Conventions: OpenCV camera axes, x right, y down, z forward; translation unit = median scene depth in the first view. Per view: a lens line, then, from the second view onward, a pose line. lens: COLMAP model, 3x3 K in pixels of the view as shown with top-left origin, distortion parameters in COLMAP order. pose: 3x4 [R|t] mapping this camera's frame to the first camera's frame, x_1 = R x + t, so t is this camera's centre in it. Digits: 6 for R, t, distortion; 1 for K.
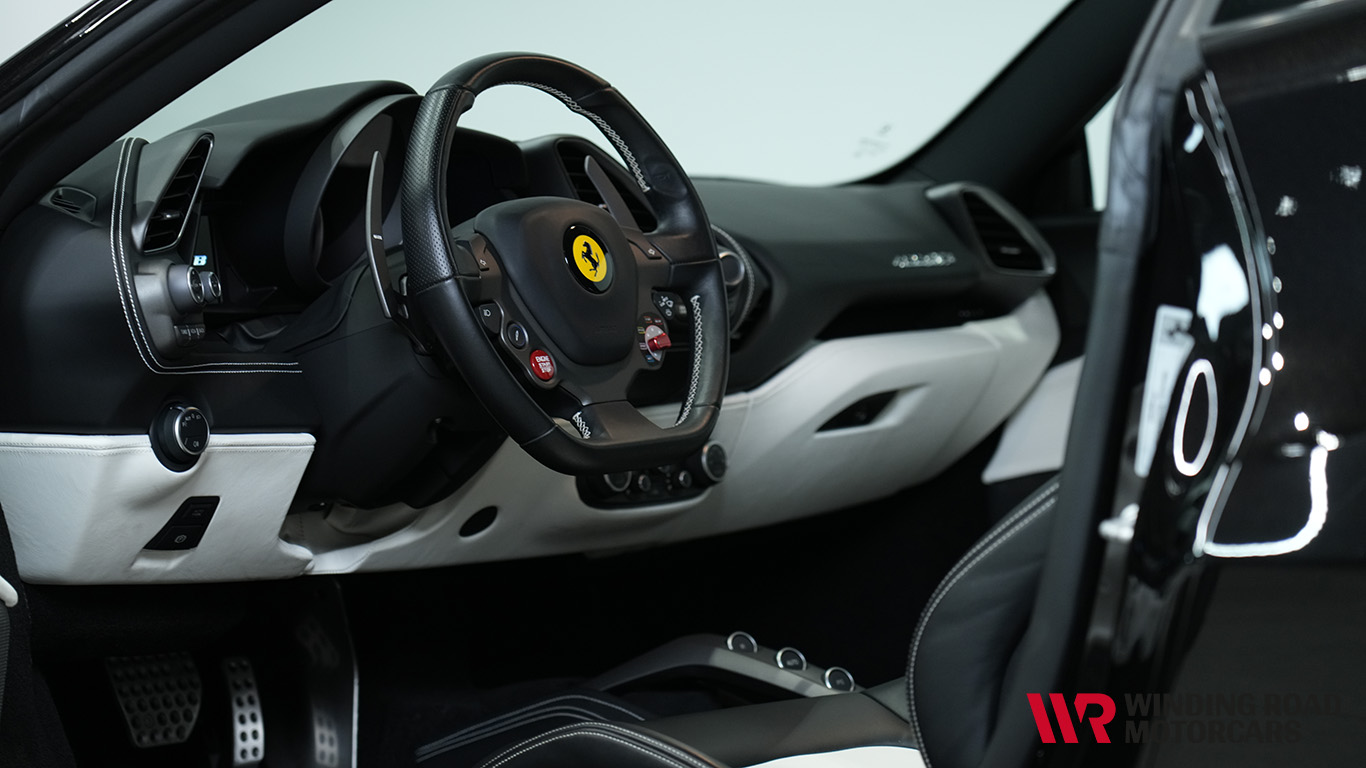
lens RADIAL K [[4132.0, 0, 683.0], [0, 4132.0, 384.0], [0, 0, 1]] dist [0.021420, -0.466866]
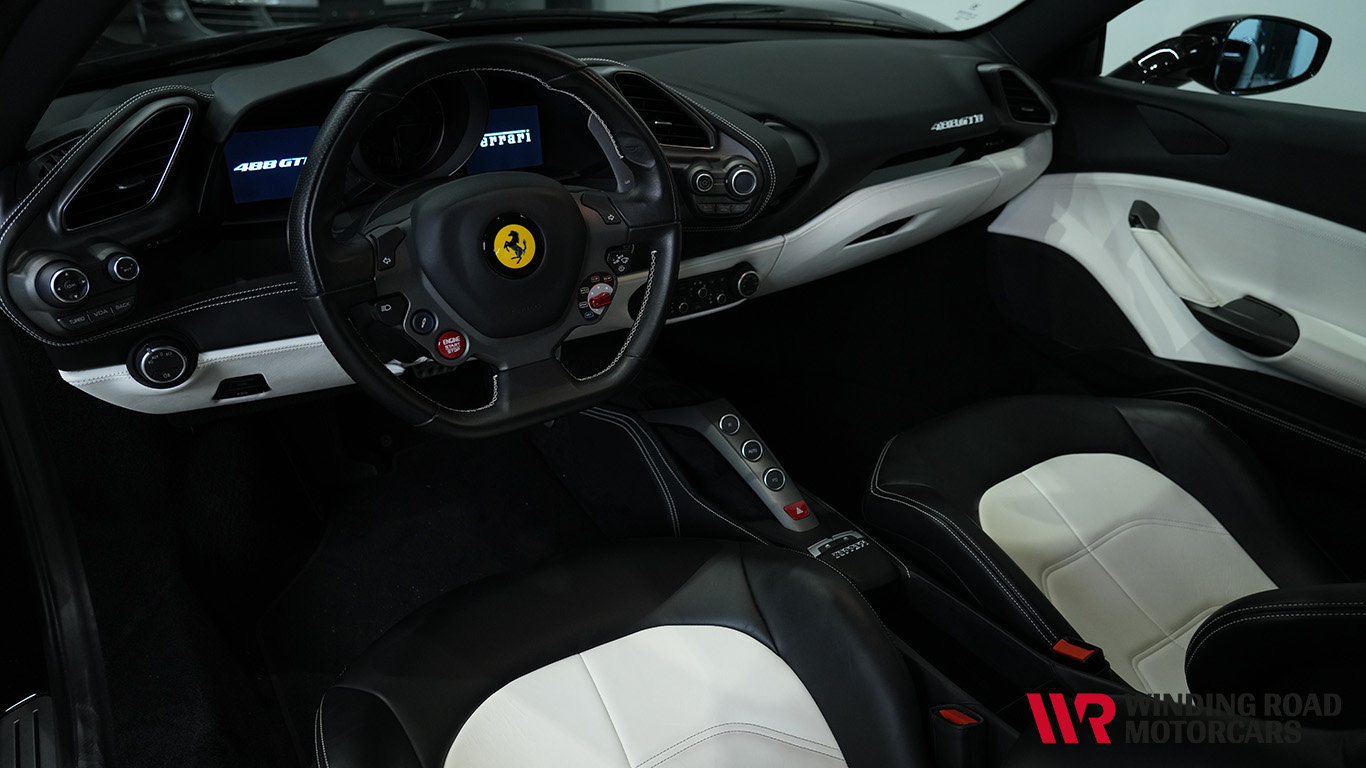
lens RADIAL K [[901.9, 0, 694.9], [0, 901.9, 386.1], [0, 0, 1]] dist [0.032077, 0.002339]
pose [[0.934191, 0.226663, -0.275520, 0.097450], [-0.073703, 0.878204, 0.472573, -0.113632], [0.349077, -0.421166, 0.837116, 0.762791]]
